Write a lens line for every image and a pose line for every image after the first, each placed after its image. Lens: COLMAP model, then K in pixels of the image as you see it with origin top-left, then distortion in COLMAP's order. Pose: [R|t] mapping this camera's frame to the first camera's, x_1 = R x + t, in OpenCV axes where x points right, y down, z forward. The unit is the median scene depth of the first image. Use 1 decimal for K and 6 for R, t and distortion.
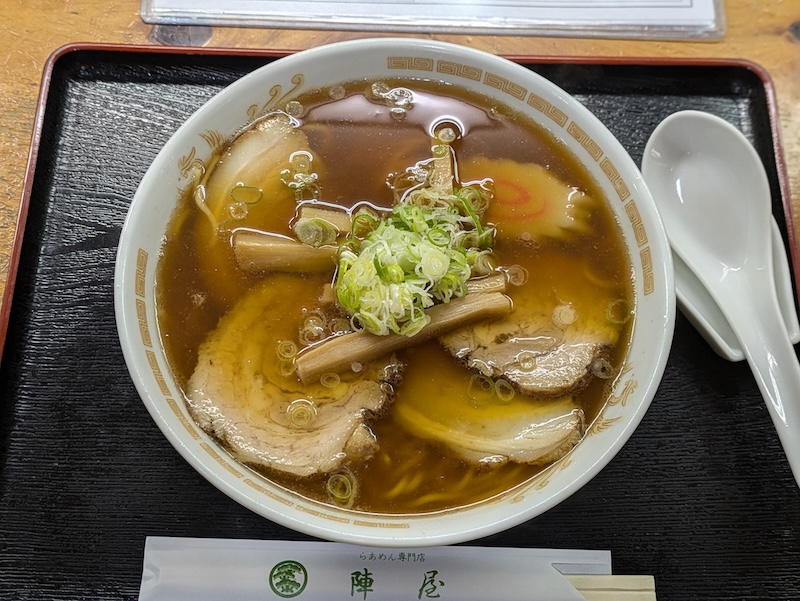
lens RADIAL K [[580.3, 0, 395.5], [0, 580.3, 301.5], [0, 0, 1]] dist [0.011826, 0.000610]
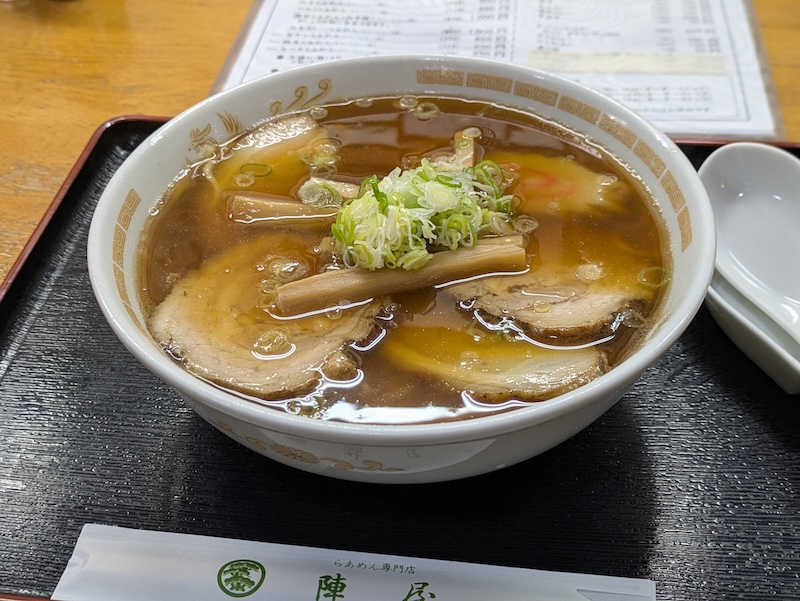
lens RADIAL K [[629.1, 0, 402.8], [0, 629.1, 300.2], [0, 0, 1]] dist [0.006964, 0.013413]
pose [[0.996226, 0.049853, -0.071055, 0.080411], [-0.065809, 0.967588, -0.243808, 0.309176], [0.056598, 0.247564, 0.967217, 0.080687]]
